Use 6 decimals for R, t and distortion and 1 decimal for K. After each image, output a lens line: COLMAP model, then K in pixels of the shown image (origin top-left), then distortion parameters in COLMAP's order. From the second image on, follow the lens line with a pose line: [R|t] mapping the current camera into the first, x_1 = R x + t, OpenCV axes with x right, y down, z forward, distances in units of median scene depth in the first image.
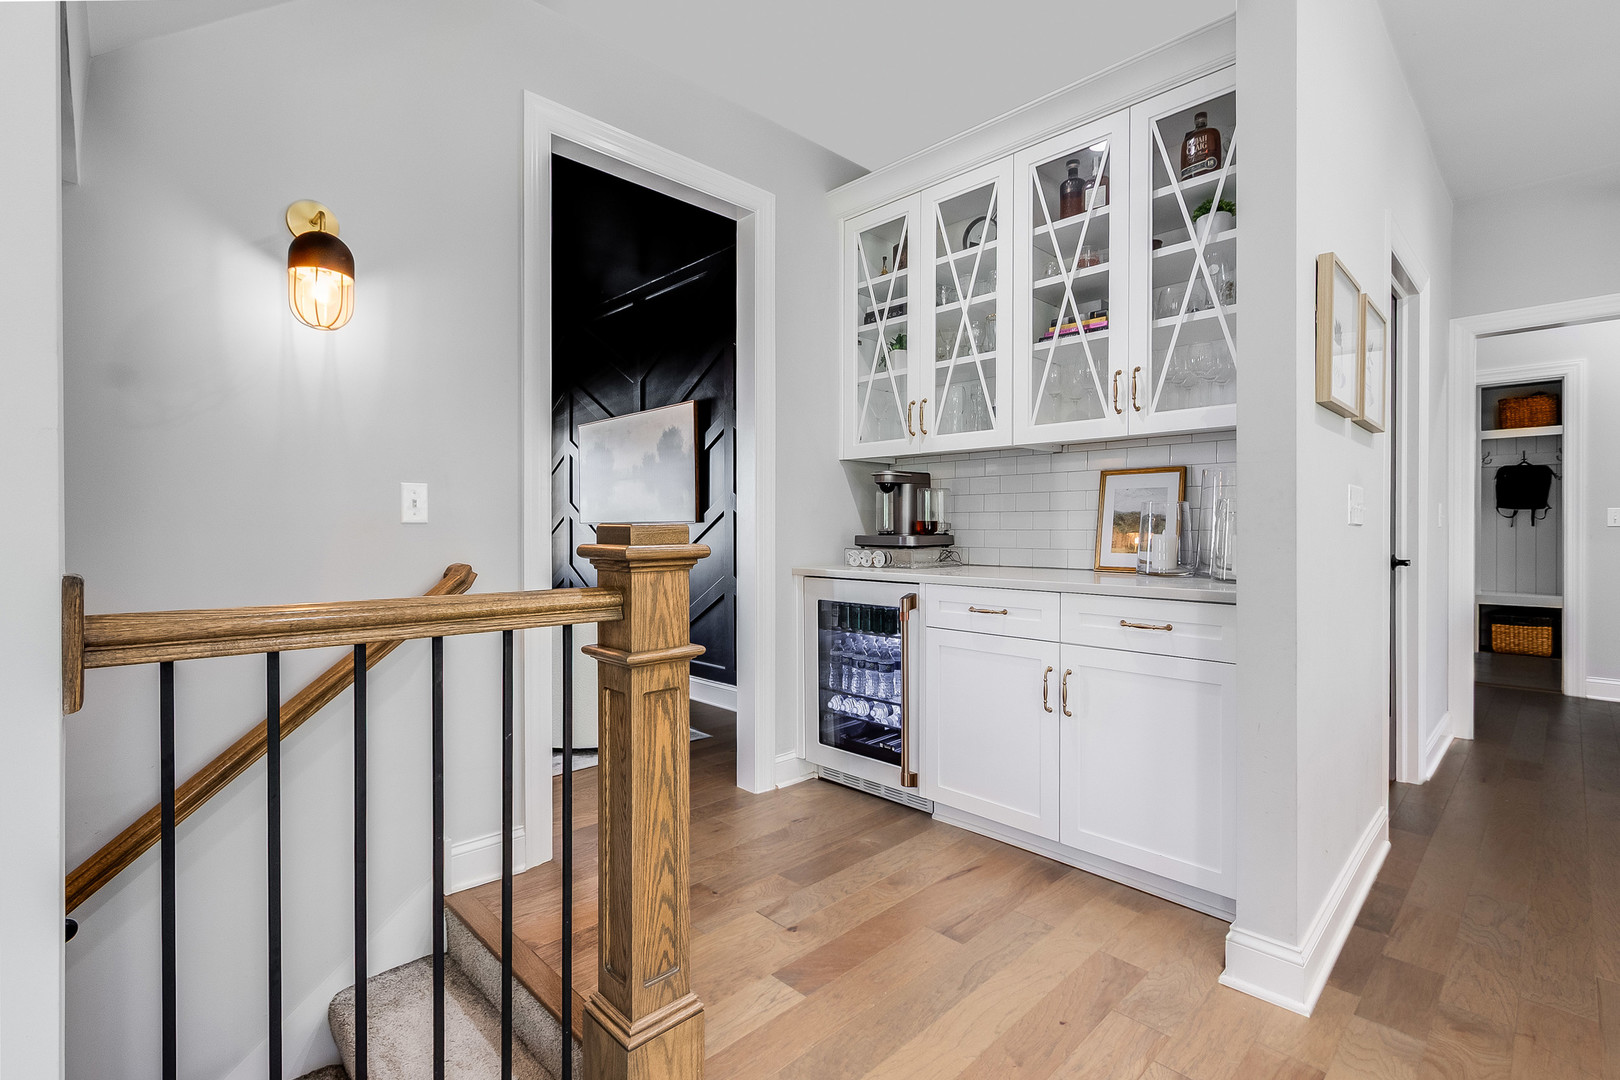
lens RADIAL K [[737.5, 0, 810.3], [0, 737.5, 535.9], [0, 0, 1]] dist [0.004627, 0.000427]
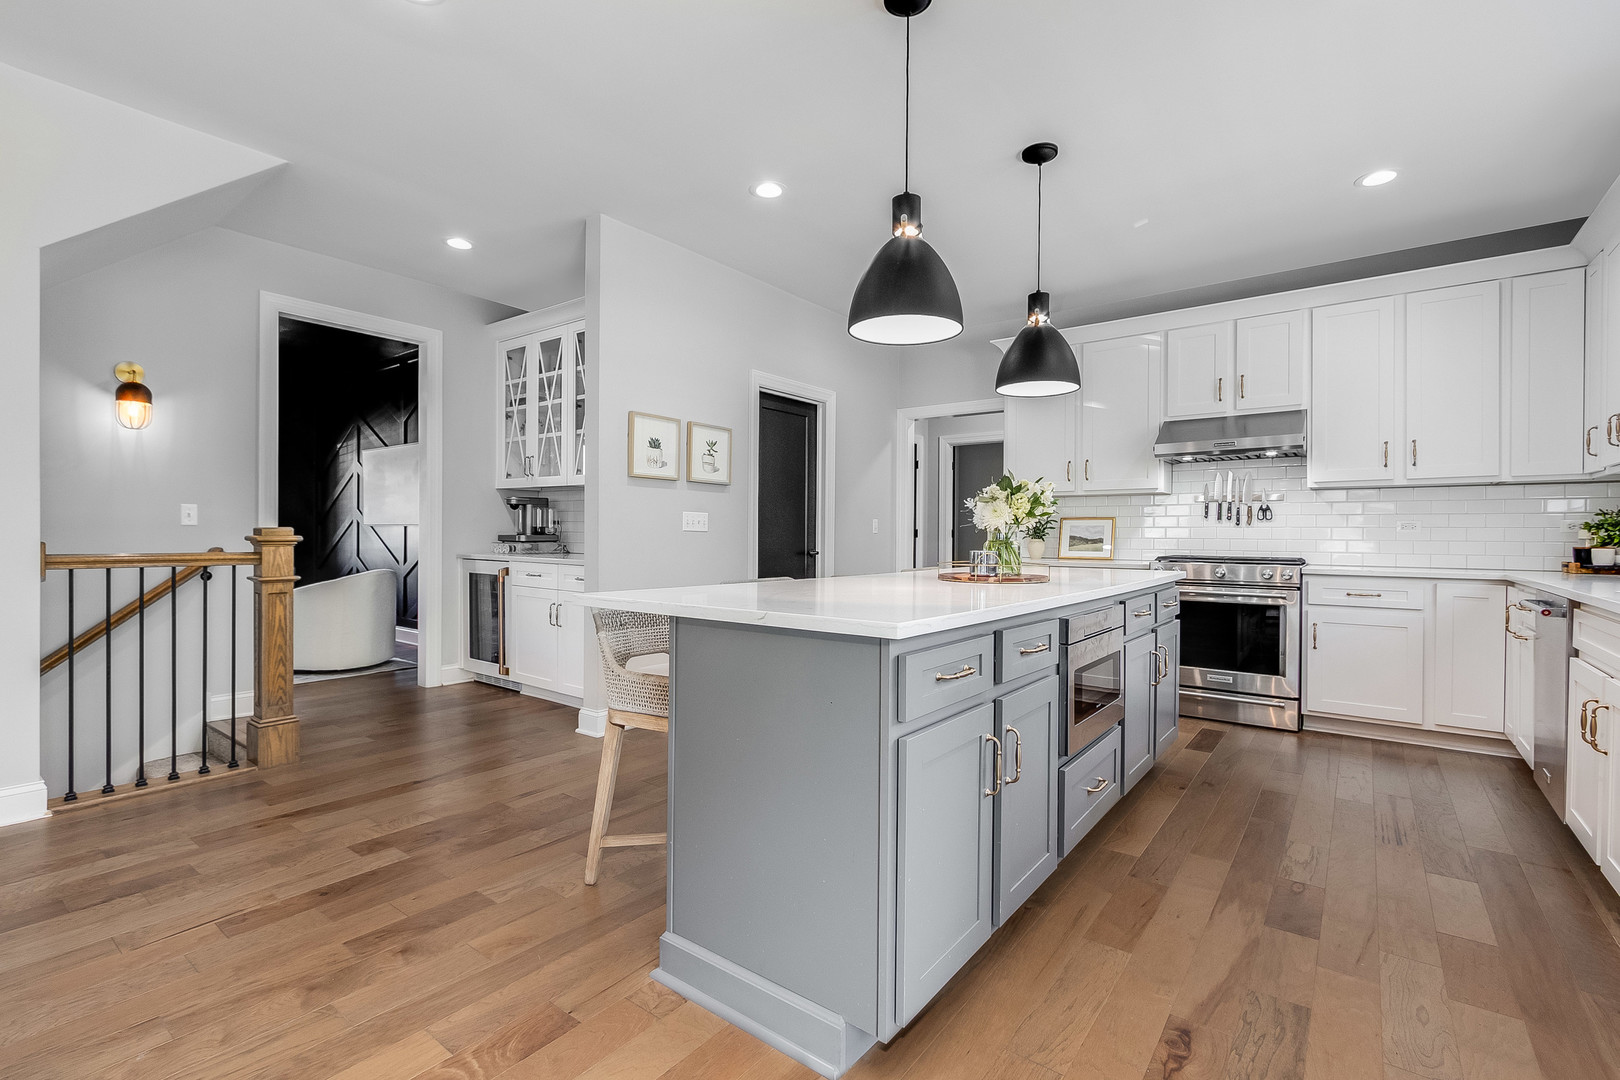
lens RADIAL K [[735.2, 0, 809.3], [0, 735.2, 542.0], [0, 0, 1]] dist [0.002612, -0.000852]
pose [[0.990342, 0.007903, 0.138424, 0.585732], [-0.008542, 0.999955, 0.004022, 0.003528], [-0.138386, -0.005165, 0.990365, -0.822240]]
